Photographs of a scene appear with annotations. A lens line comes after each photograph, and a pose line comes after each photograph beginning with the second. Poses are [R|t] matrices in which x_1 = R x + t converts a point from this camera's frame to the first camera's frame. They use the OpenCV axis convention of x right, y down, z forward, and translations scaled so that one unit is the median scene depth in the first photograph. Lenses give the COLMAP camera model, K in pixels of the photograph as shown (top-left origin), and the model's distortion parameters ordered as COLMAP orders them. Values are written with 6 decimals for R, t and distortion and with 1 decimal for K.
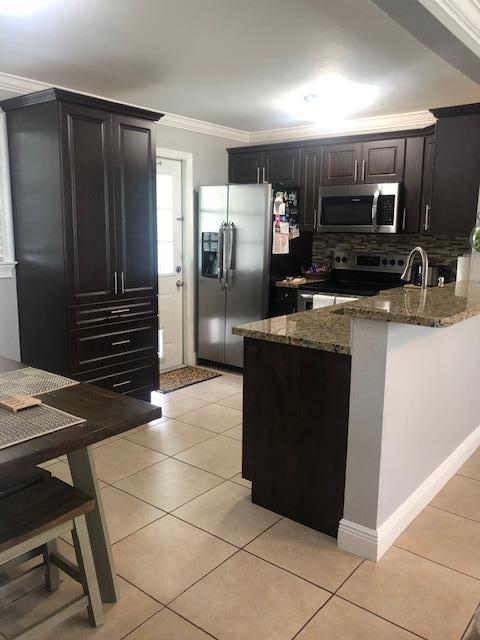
lens RADIAL K [[530.0, 0, 241.2], [0, 530.0, 314.5], [0, 0, 1]] dist [0.007690, -0.004141]
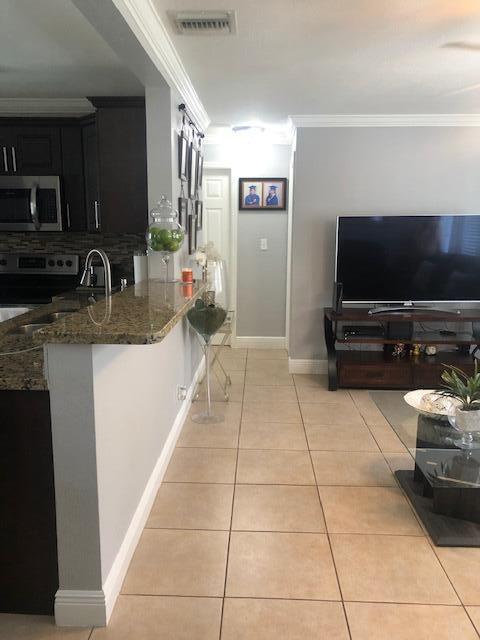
lens RADIAL K [[530.0, 0, 241.2], [0, 530.0, 314.5], [0, 0, 1]] dist [0.007690, -0.004141]
pose [[0.803488, -0.109025, 0.585253, -0.007561], [0.102178, 0.993755, 0.044844, -0.022351], [-0.586487, 0.023768, 0.809610, 0.094421]]
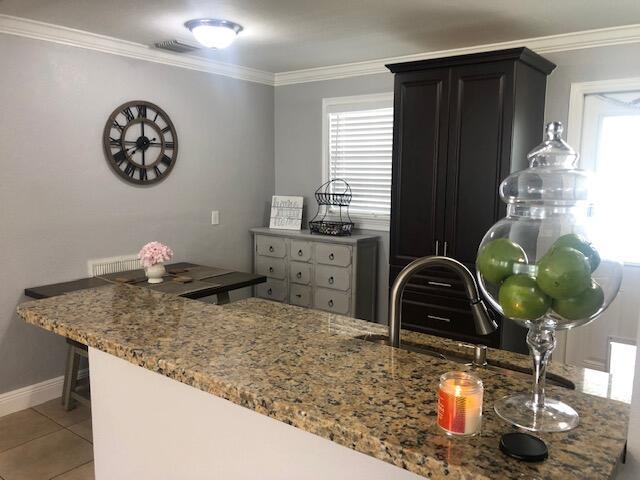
lens RADIAL K [[530.0, 0, 320.0], [0, 530.0, 240.0], [0, 0, 1]] dist [0.007690, -0.004141]
pose [[0.023071, 0.119531, -0.992562, 0.575897], [-0.173896, 0.978172, 0.113756, -0.129052], [0.984494, 0.169978, 0.043354, 0.649364]]
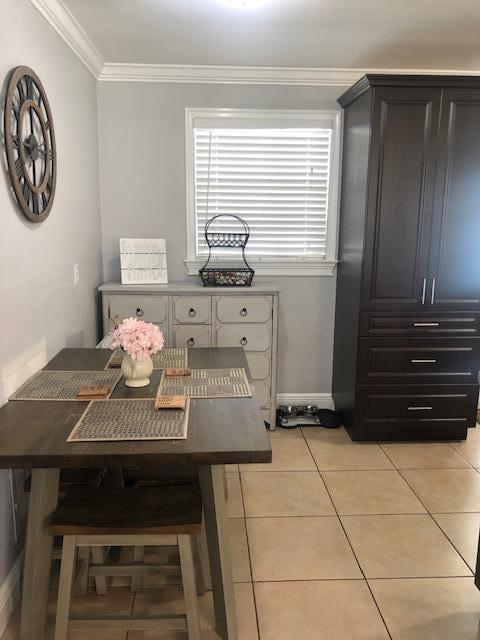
lens RADIAL K [[527.7, 0, 240.0], [0, 527.7, 320.0], [0, 0, 1]] dist [0.005155, 0.001545]
pose [[0.663402, 0.138935, -0.735251, 0.171973], [-0.124219, 0.989425, 0.074884, -0.035470], [0.737880, 0.041654, 0.673645, 0.179802]]
